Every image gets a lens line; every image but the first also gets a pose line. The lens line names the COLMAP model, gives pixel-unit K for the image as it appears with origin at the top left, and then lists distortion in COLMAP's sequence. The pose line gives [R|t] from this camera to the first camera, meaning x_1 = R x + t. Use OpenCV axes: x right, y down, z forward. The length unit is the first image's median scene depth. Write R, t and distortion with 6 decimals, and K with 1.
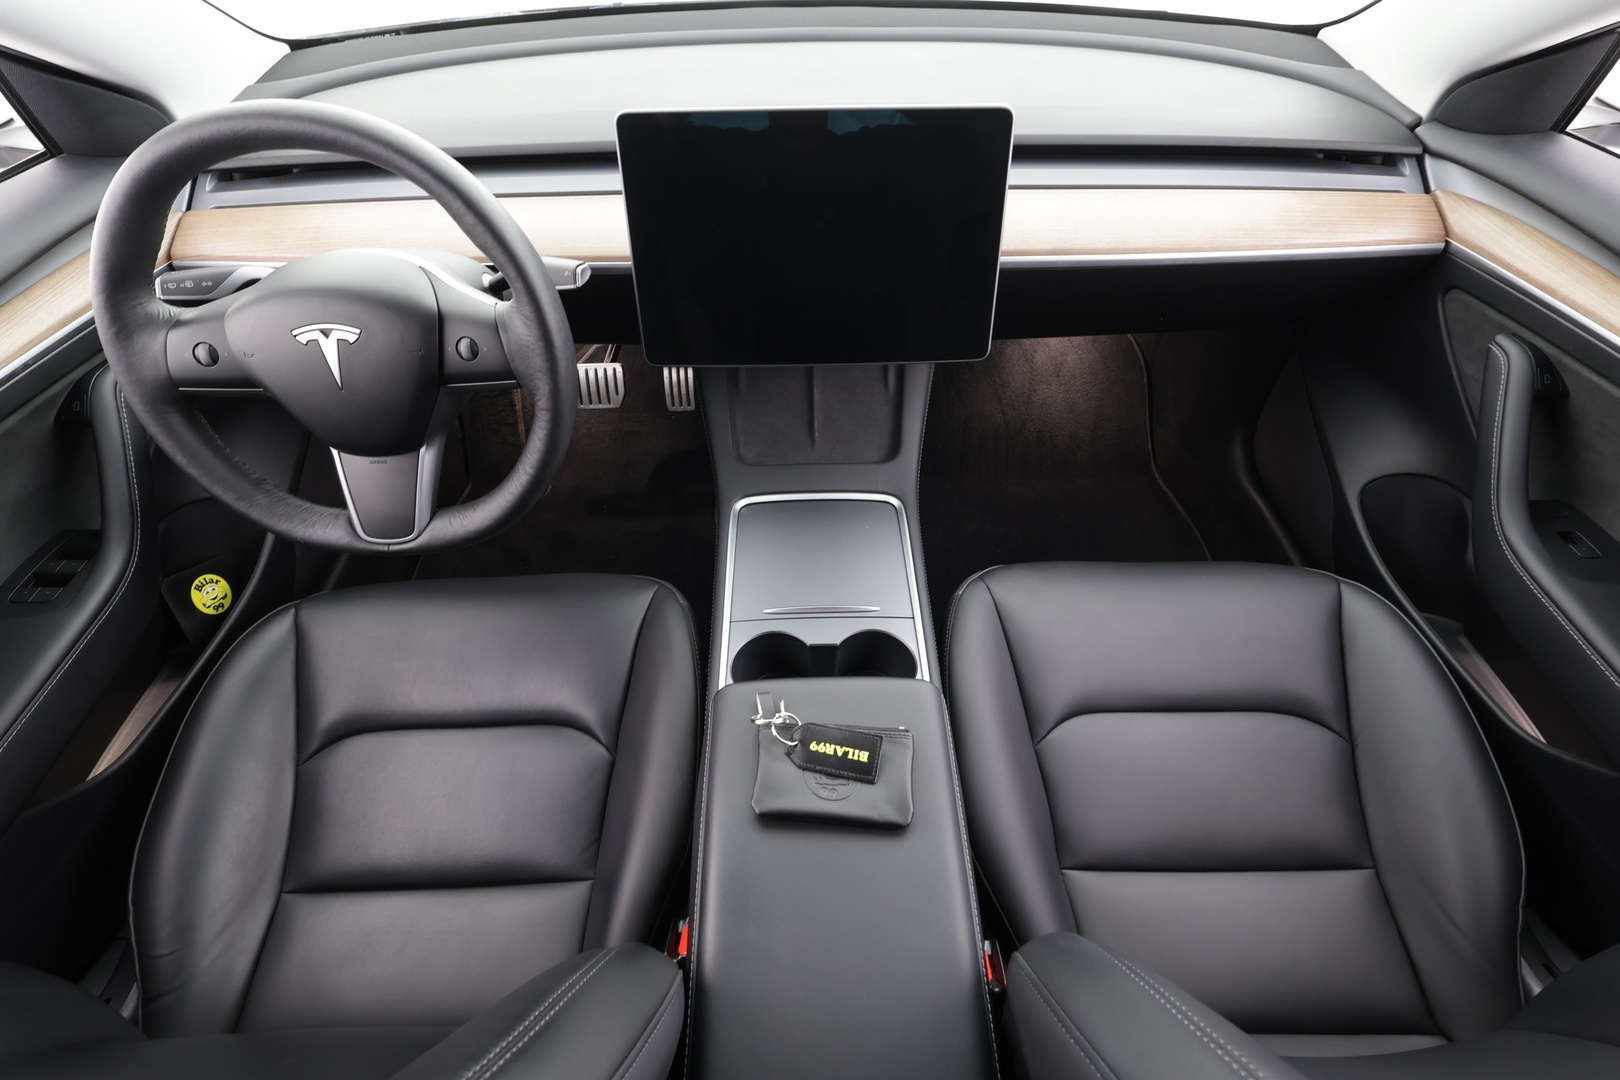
lens RADIAL K [[792.1, 0, 807.1], [0, 792.1, 539.6], [0, 0, 1]] dist [-0.003249, 0.001483]
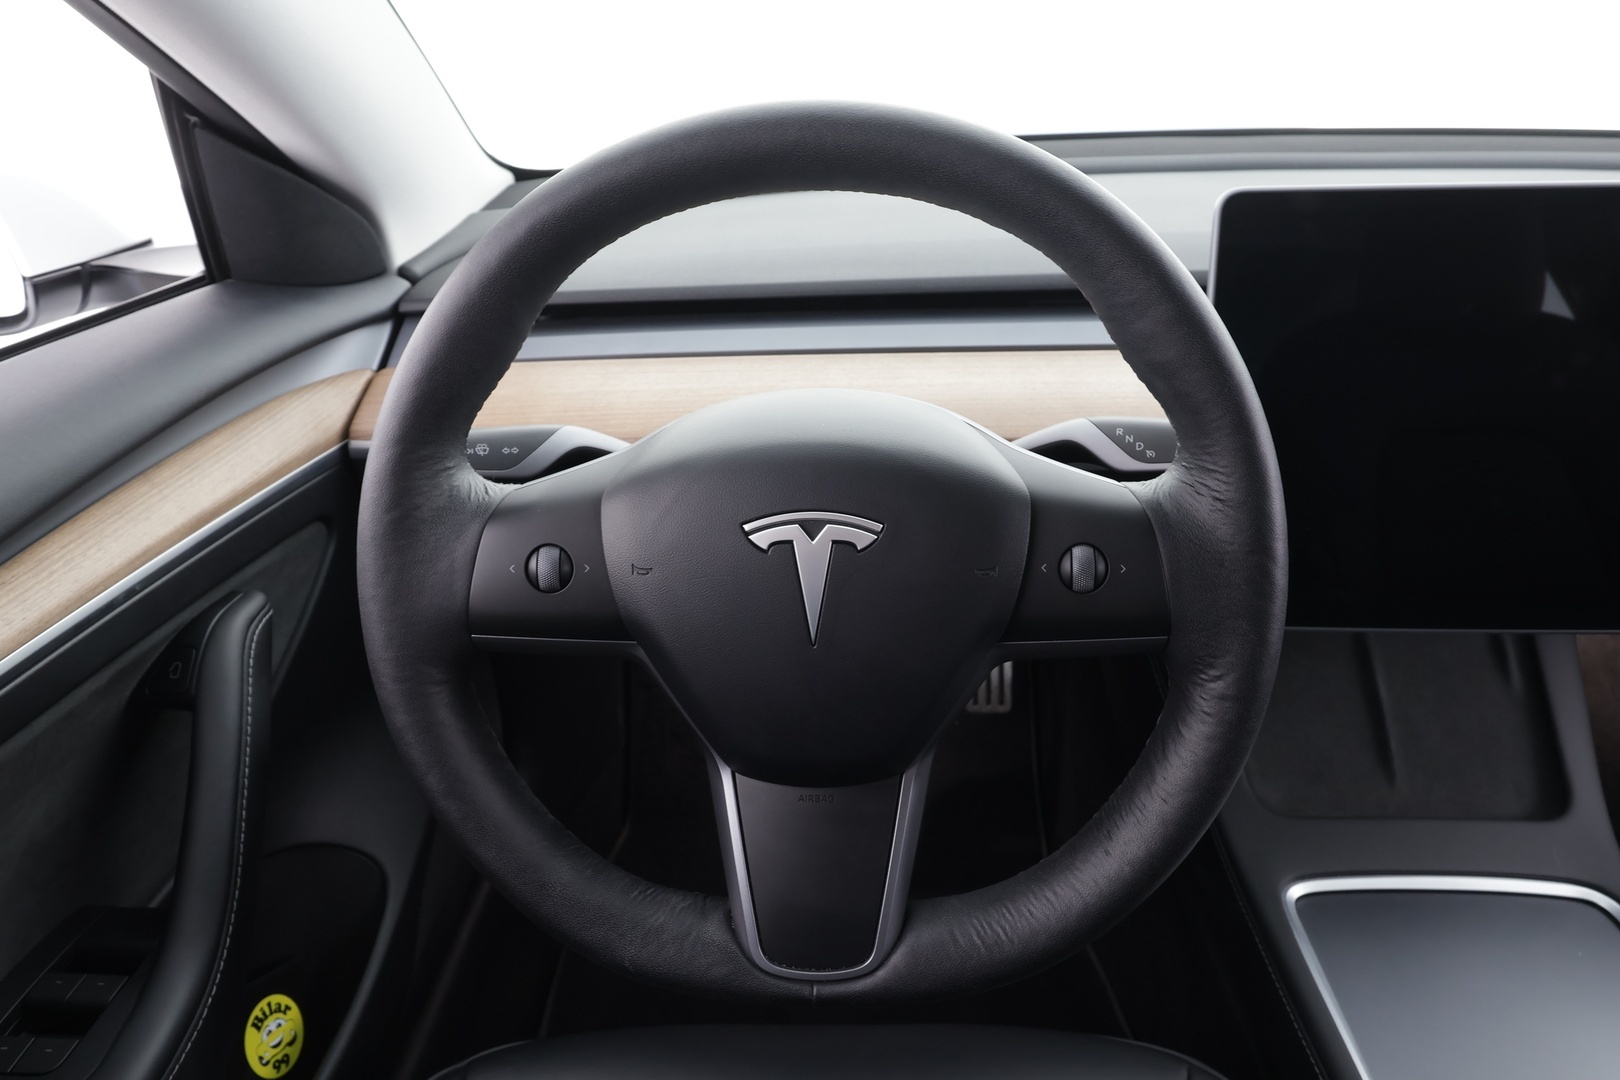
lens RADIAL K [[1080.3, 0, 807.0], [0, 1080.3, 534.5], [0, 0, 1]] dist [0.004403, -0.001264]
pose [[0.997843, 0.016409, -0.063562, -0.407584], [-0.036123, 0.945735, -0.322926, -0.029922], [0.054814, 0.324526, 0.944287, 0.264971]]
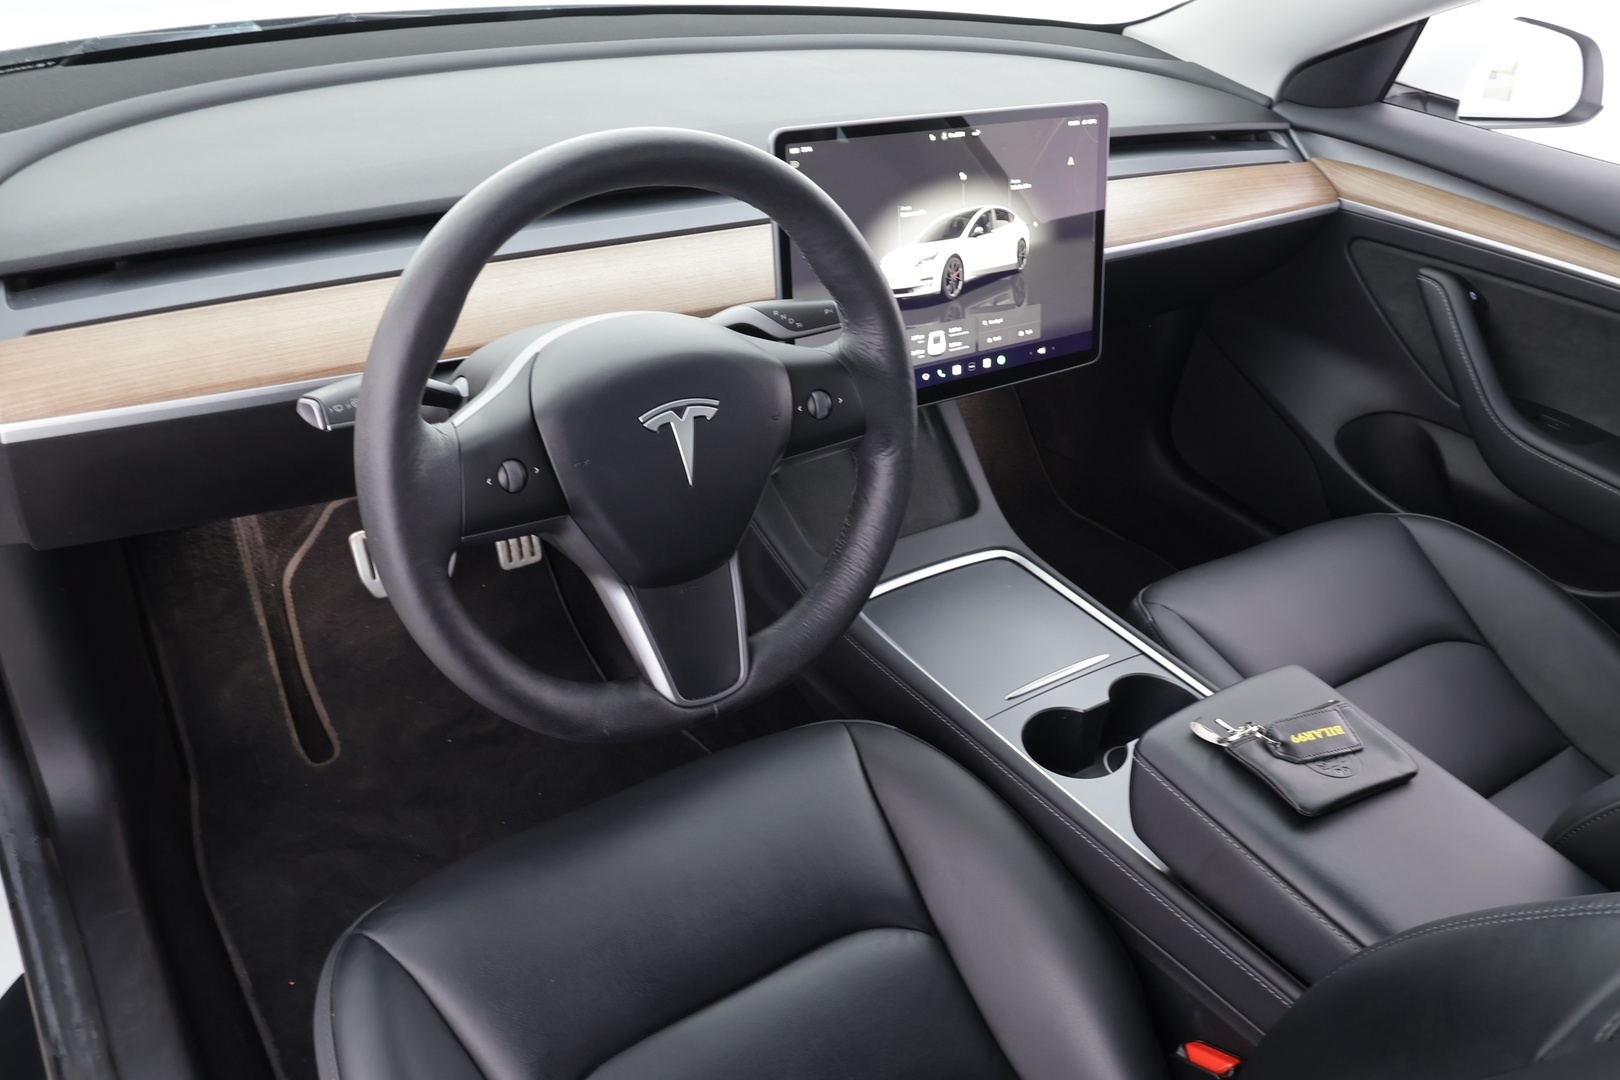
lens RADIAL K [[1272.4, 0, 812.0], [0, 1272.4, 539.8], [0, 0, 1]] dist [0.002791, -0.008114]
pose [[0.827724, -0.225607, 0.513784, -0.824989], [0.323086, 0.940228, -0.107640, 0.016277], [-0.458790, 0.255093, 0.851140, -0.036959]]
